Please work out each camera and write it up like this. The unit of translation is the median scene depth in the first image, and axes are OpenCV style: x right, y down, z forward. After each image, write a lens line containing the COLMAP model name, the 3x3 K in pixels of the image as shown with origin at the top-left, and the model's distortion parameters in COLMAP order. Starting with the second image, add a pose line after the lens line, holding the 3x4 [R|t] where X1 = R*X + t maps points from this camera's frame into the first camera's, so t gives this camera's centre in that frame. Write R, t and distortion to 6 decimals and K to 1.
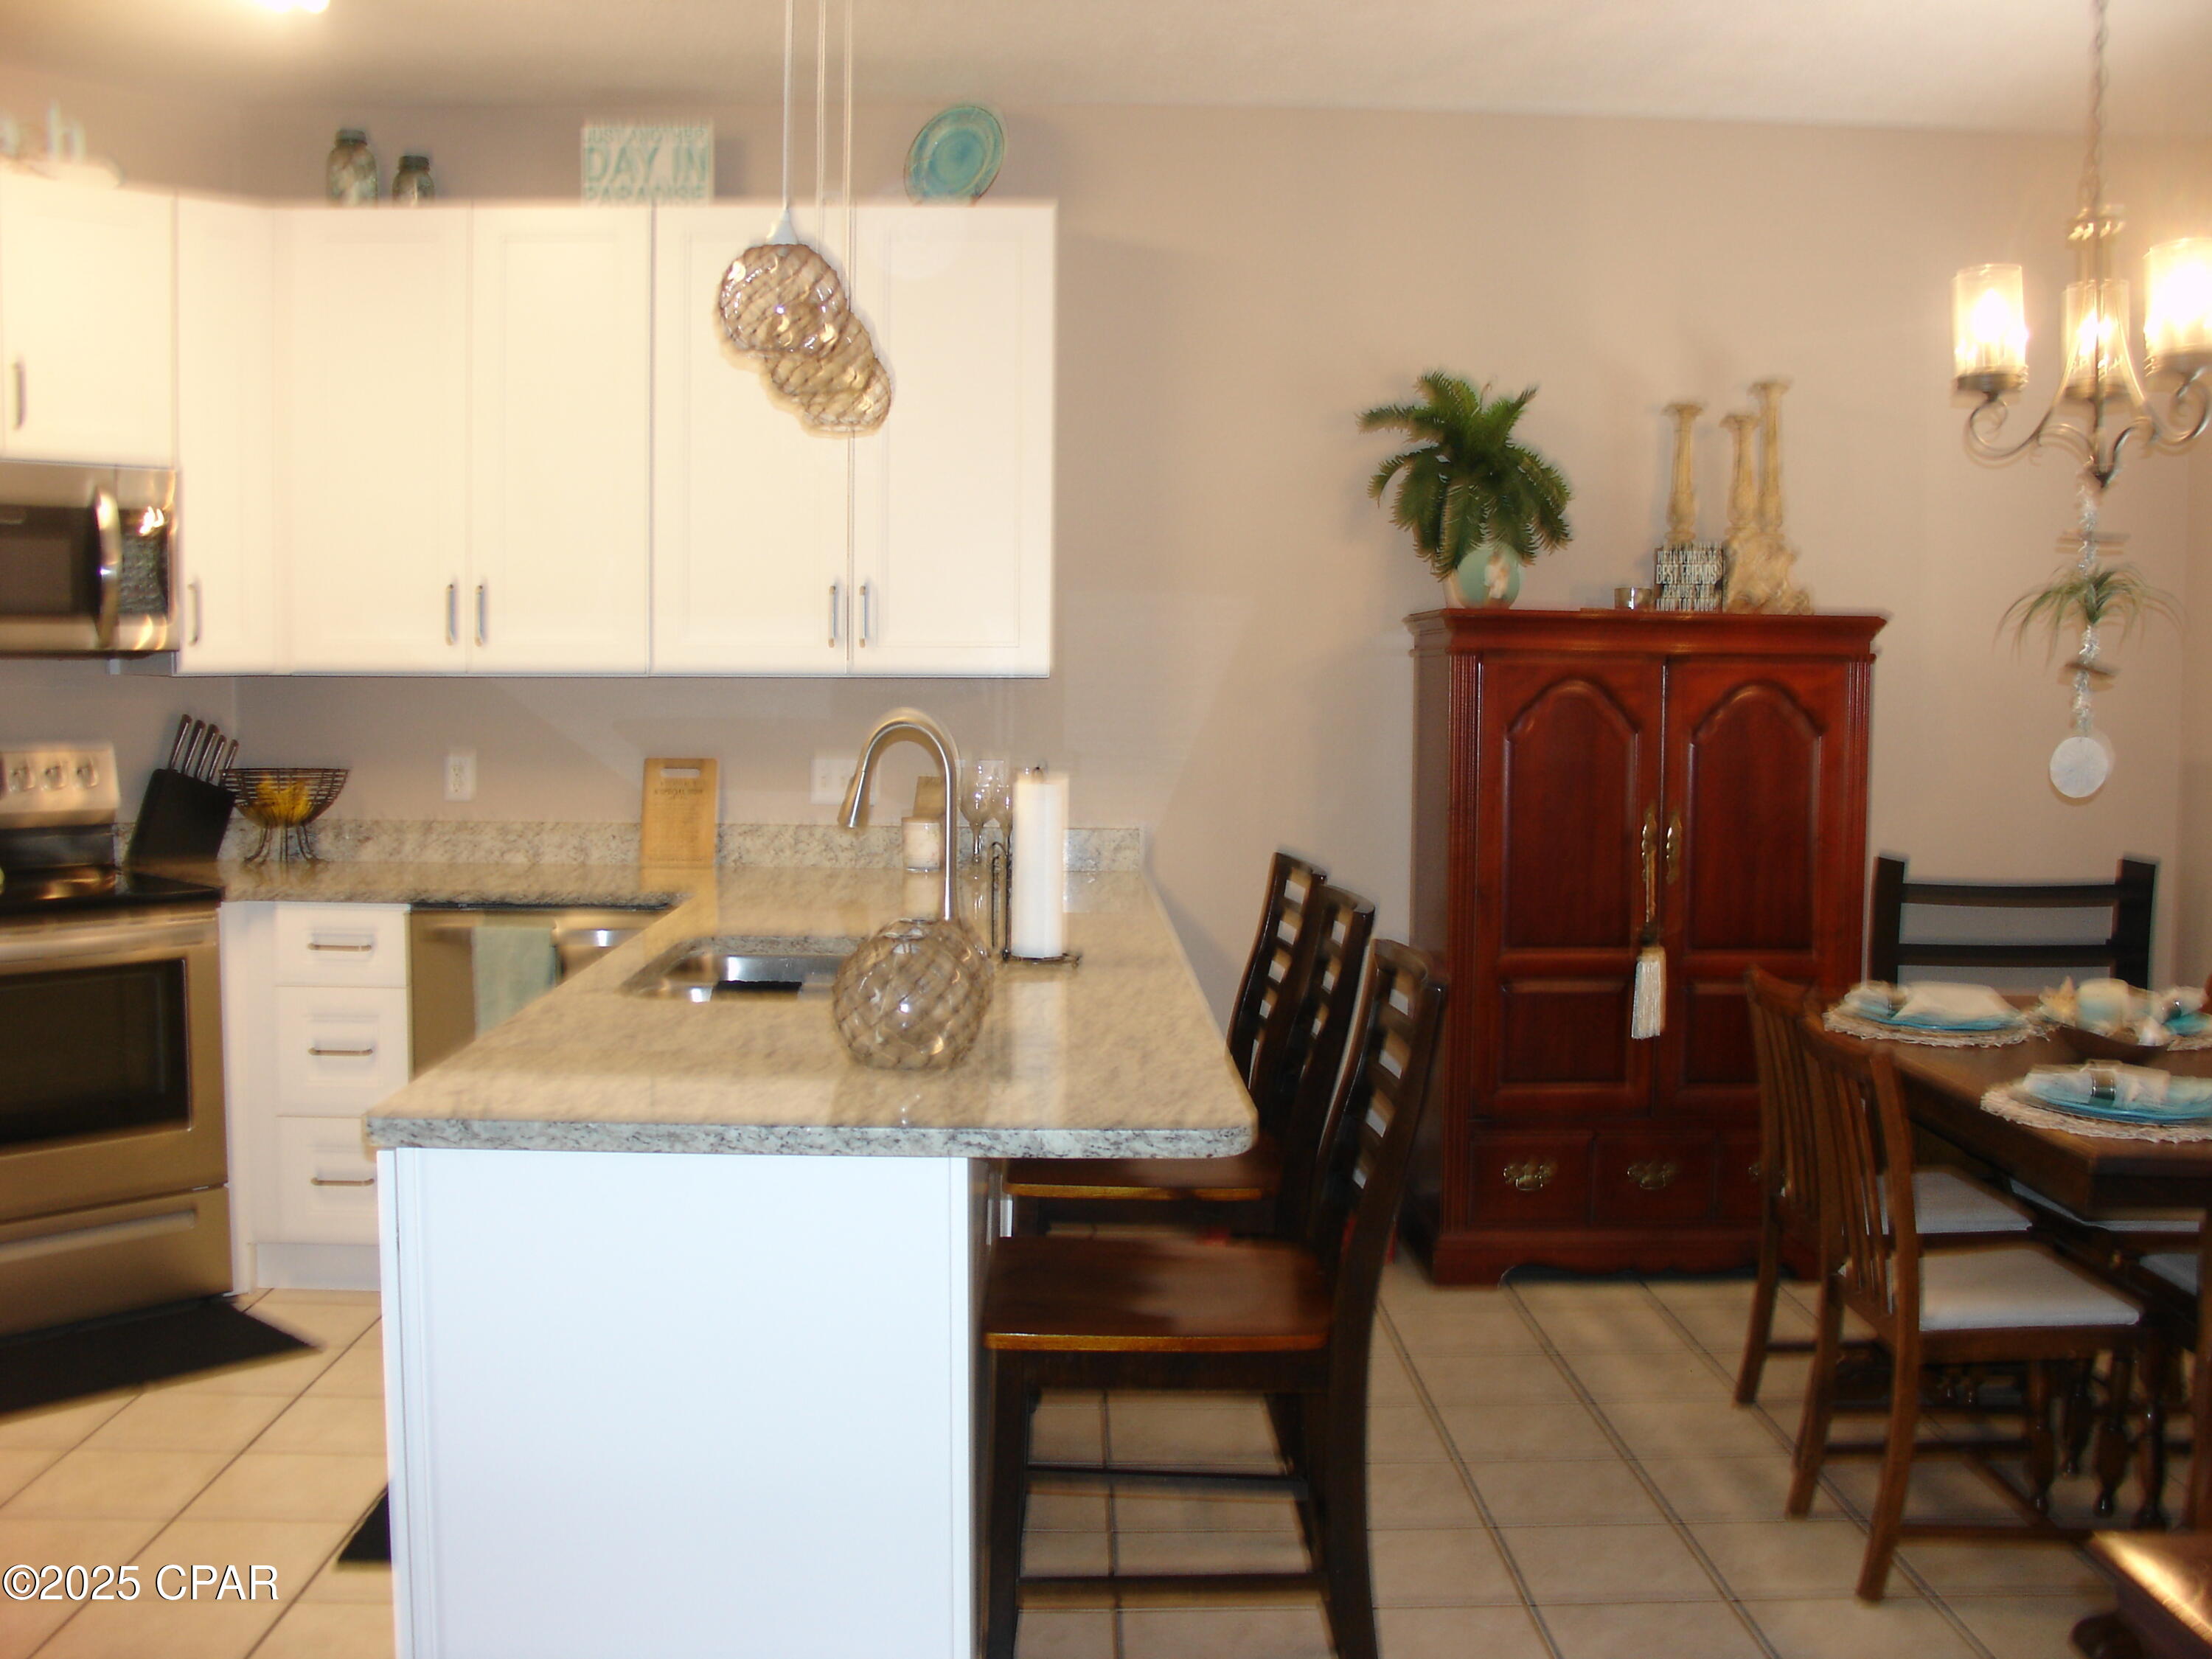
lens RADIAL K [[2209.2, 0, 1094.1], [0, 2209.2, 810.3], [0, 0, 1]] dist [-0.201146, 0.224442]
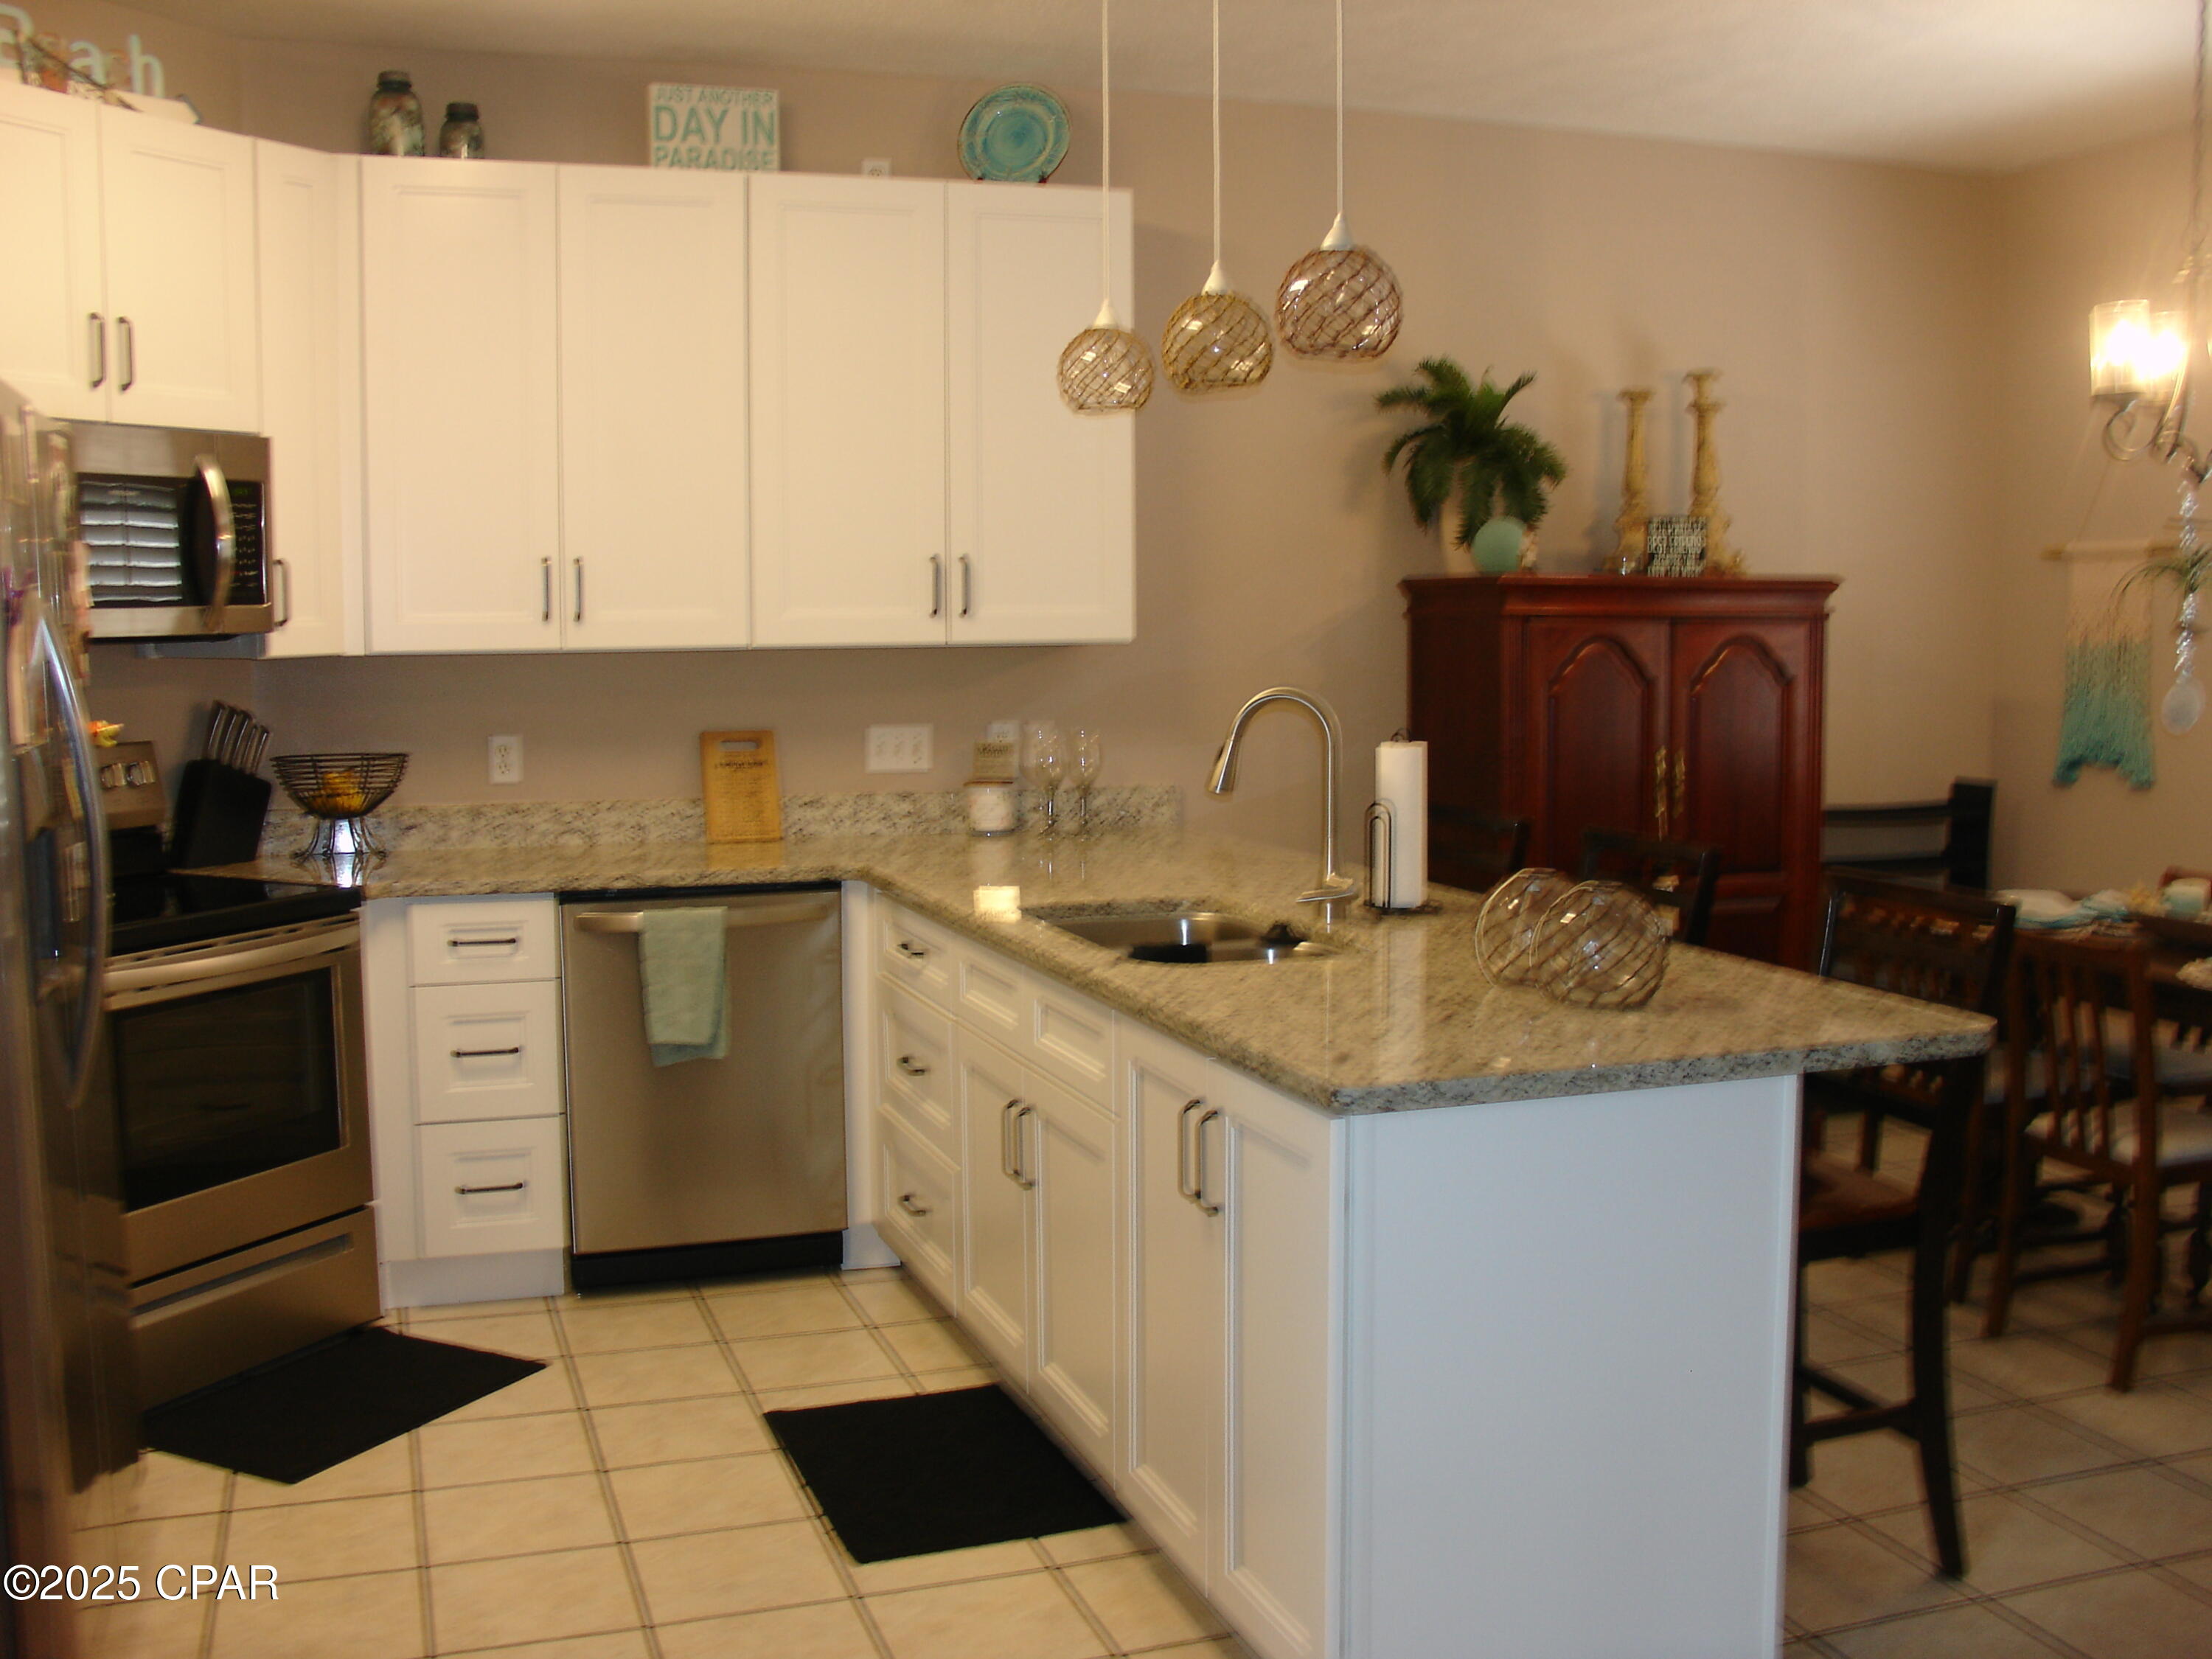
lens RADIAL K [[2209.2, 0, 1094.1], [0, 2209.2, 810.3], [0, 0, 1]] dist [-0.201146, 0.224442]
pose [[0.953588, -0.040339, 0.298400, -0.347101], [0.032993, 0.999017, 0.029615, -0.013132], [-0.299301, -0.018396, 0.953981, 0.006999]]
